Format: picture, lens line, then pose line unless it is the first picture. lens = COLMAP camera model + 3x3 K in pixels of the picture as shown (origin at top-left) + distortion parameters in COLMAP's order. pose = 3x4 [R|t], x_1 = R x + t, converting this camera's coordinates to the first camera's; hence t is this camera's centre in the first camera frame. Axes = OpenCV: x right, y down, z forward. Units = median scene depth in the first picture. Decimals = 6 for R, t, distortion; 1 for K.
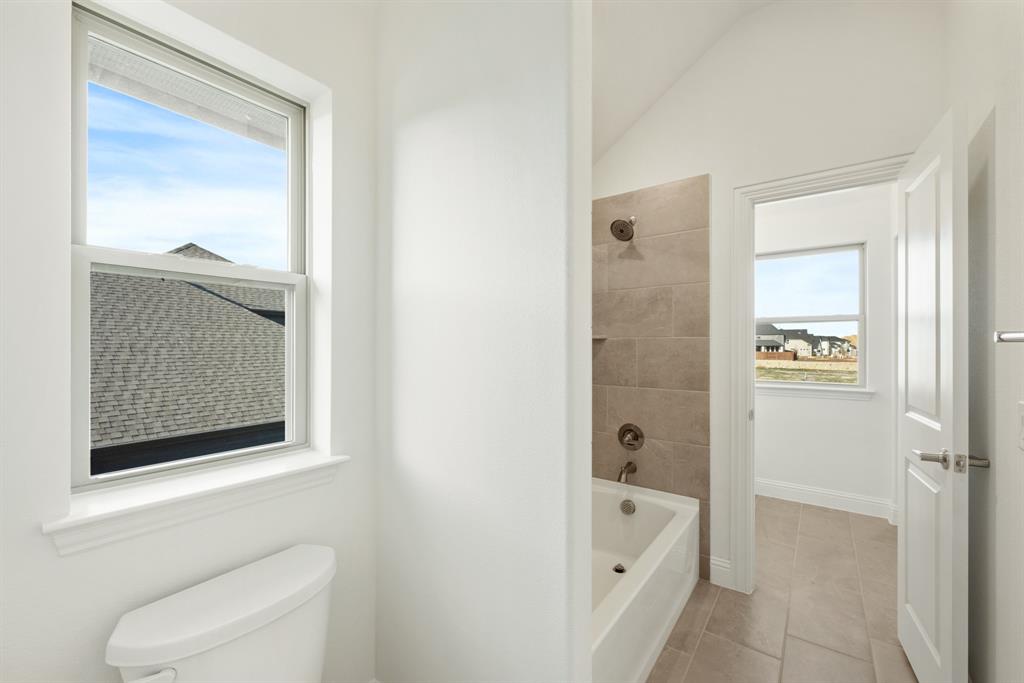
lens RADIAL K [[424.7, 0, 519.6], [0, 424.7, 340.3], [0, 0, 1]] dist [-0.001660, 0.000374]
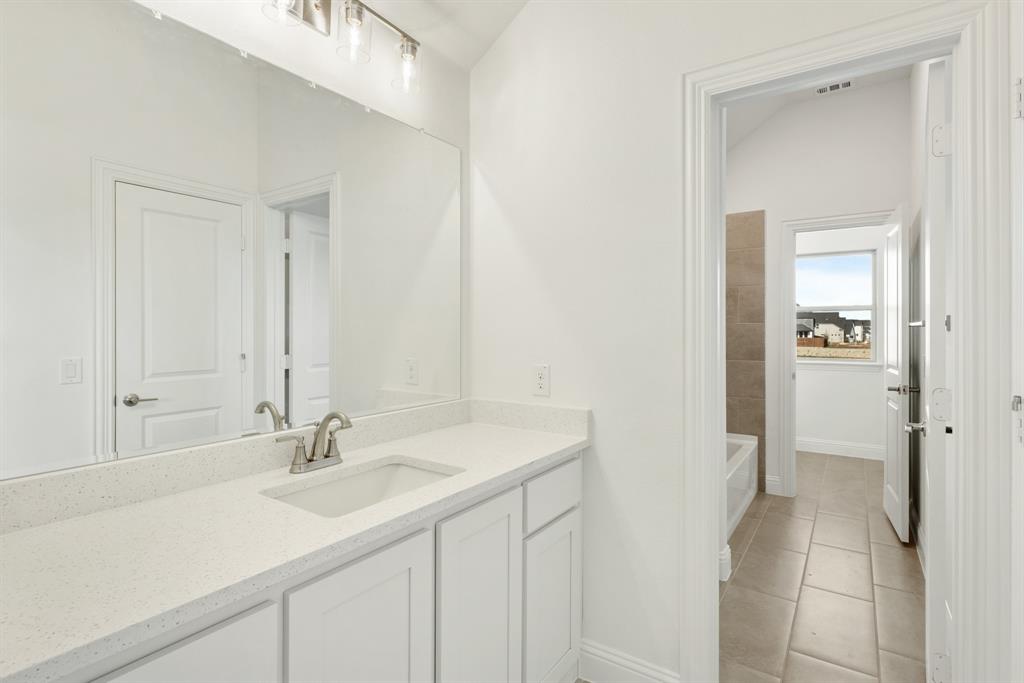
lens RADIAL K [[491.8, 0, 535.4], [0, 491.8, 320.3], [0, 0, 1]] dist [-0.003518, 0.001981]
pose [[0.999108, 0.003113, 0.042119, -0.399691], [-0.002818, 0.999971, -0.007079, -0.003200], [-0.042140, 0.006954, 0.999088, -0.631126]]
